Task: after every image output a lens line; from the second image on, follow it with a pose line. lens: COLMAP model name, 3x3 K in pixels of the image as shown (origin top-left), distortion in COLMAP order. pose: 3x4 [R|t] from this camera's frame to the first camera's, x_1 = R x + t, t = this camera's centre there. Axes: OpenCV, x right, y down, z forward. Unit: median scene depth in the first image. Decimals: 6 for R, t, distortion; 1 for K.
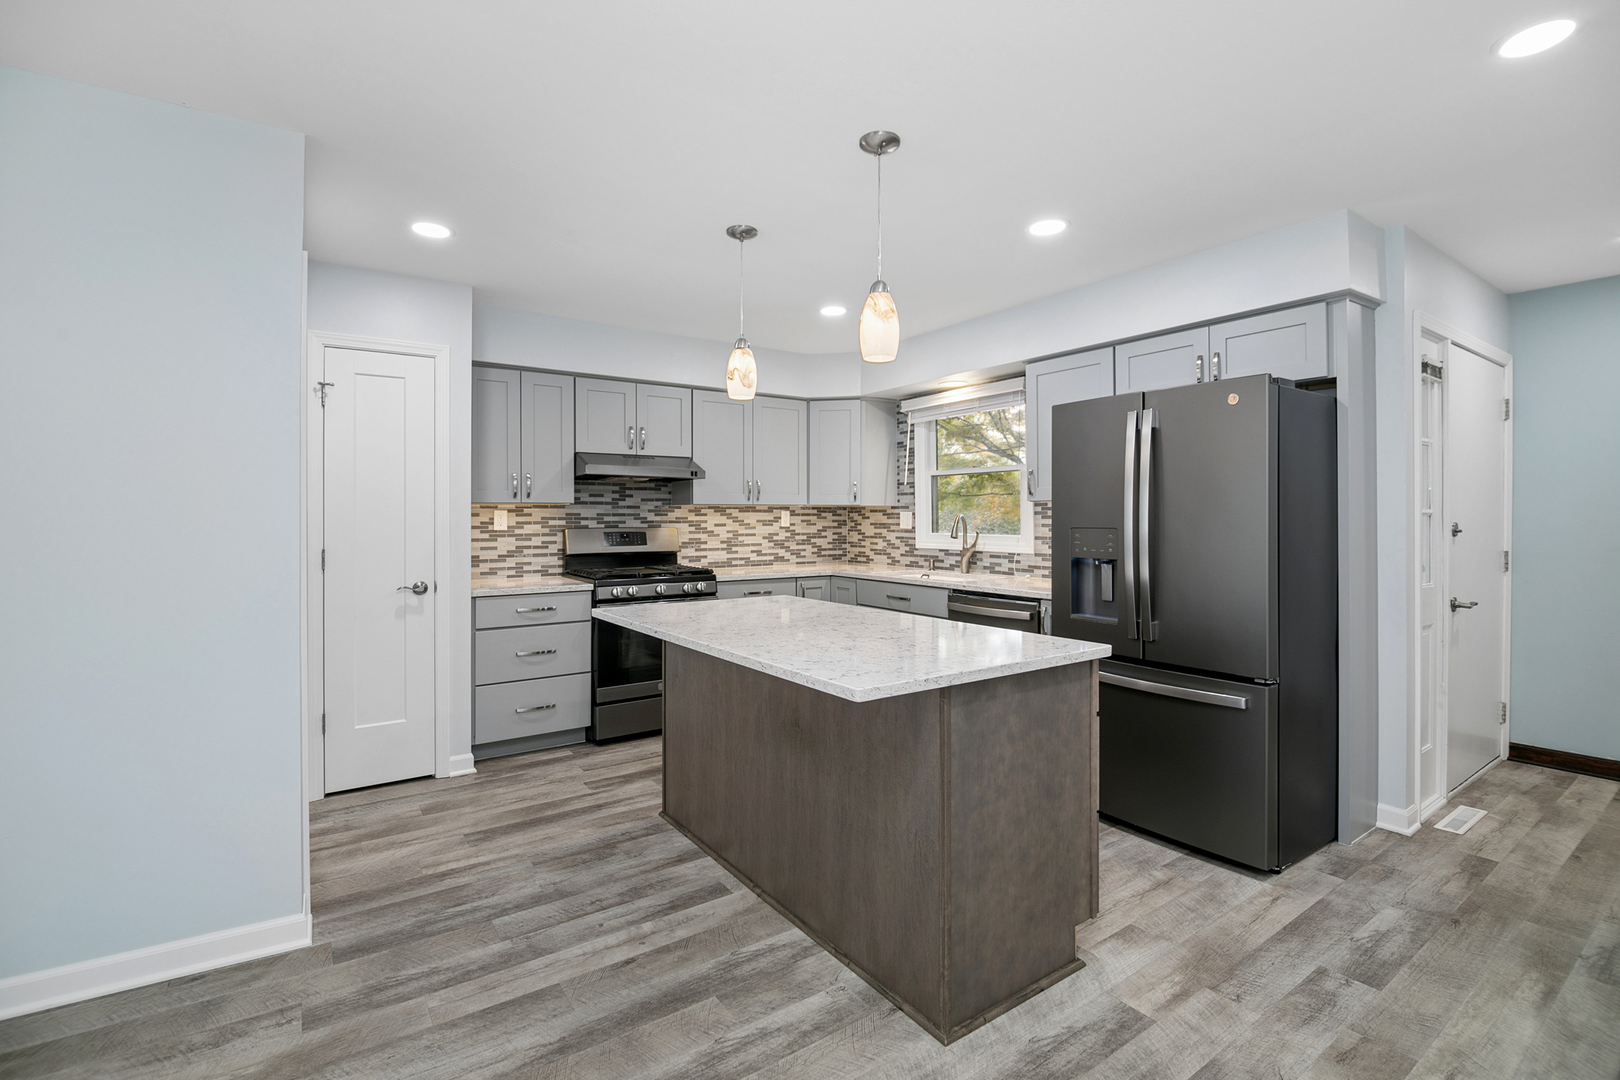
lens RADIAL K [[742.3, 0, 863.7], [0, 742.3, 510.0], [0, 0, 1]] dist [0.002616, -0.005936]
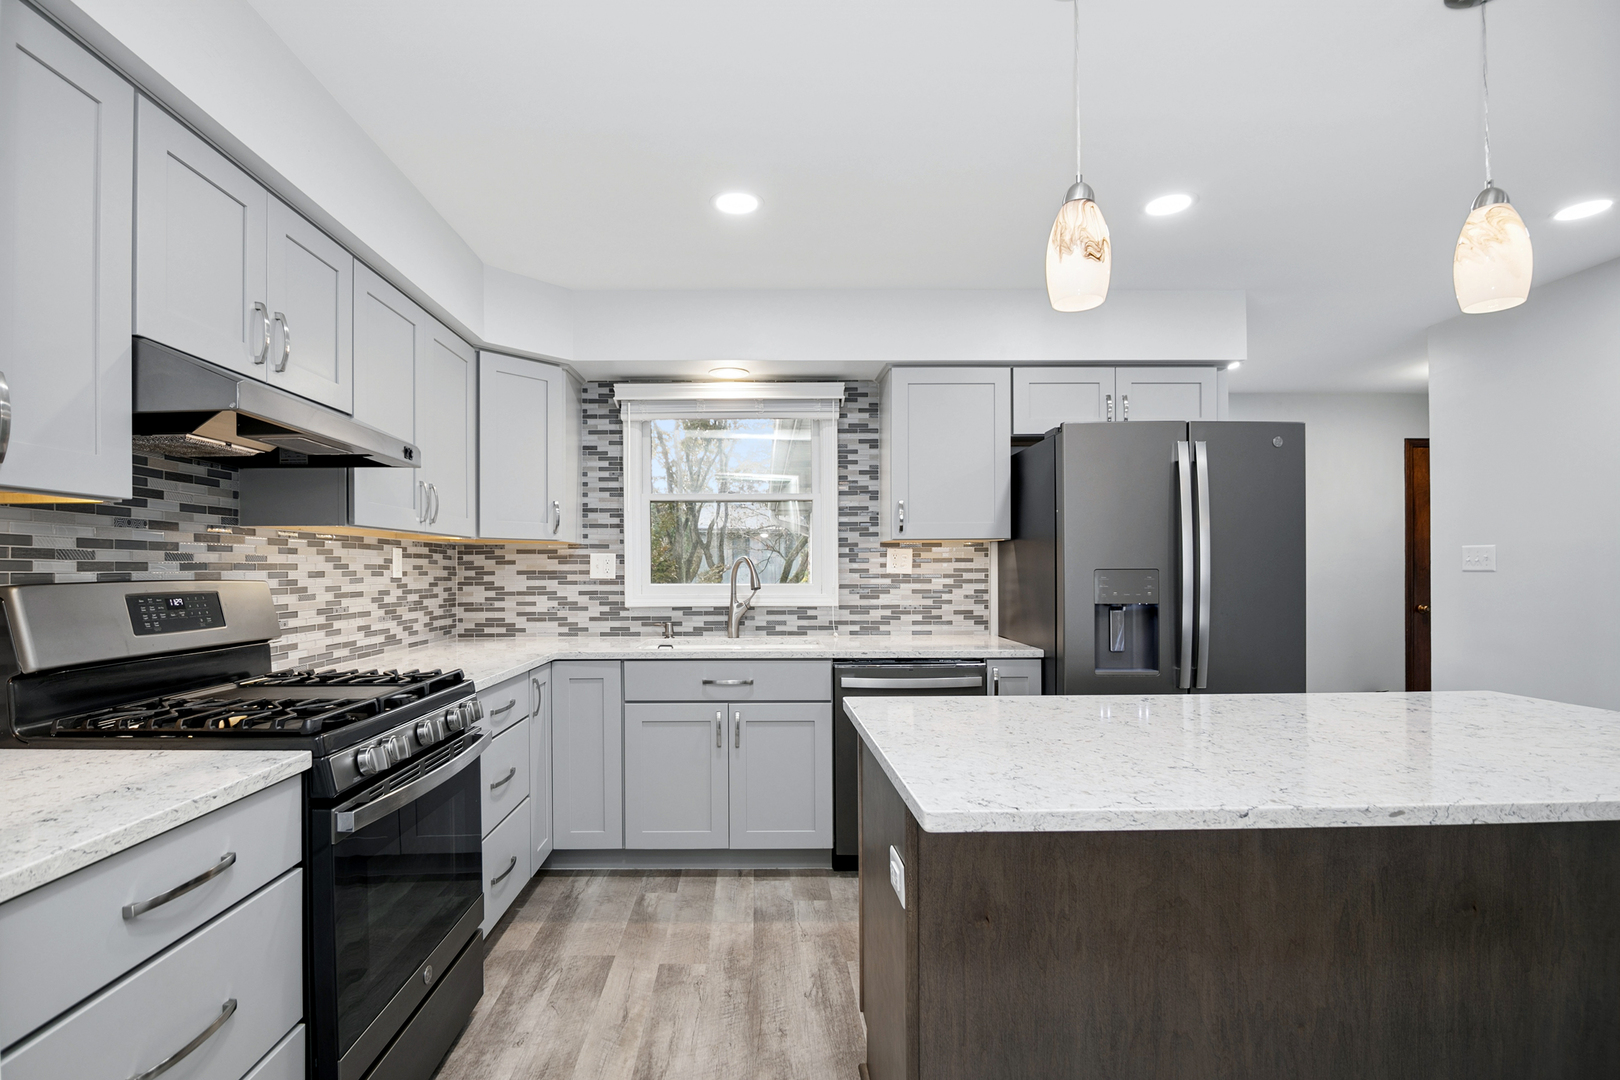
lens RADIAL K [[742.3, 0, 756.6], [0, 742.3, 570.2], [0, 0, 1]] dist [0.002616, -0.005936]
pose [[0.597584, -0.001609, 0.801805, -0.432008], [-0.003463, 0.999983, 0.004588, 0.015738], [-0.801799, -0.005518, 0.597569, 0.550183]]
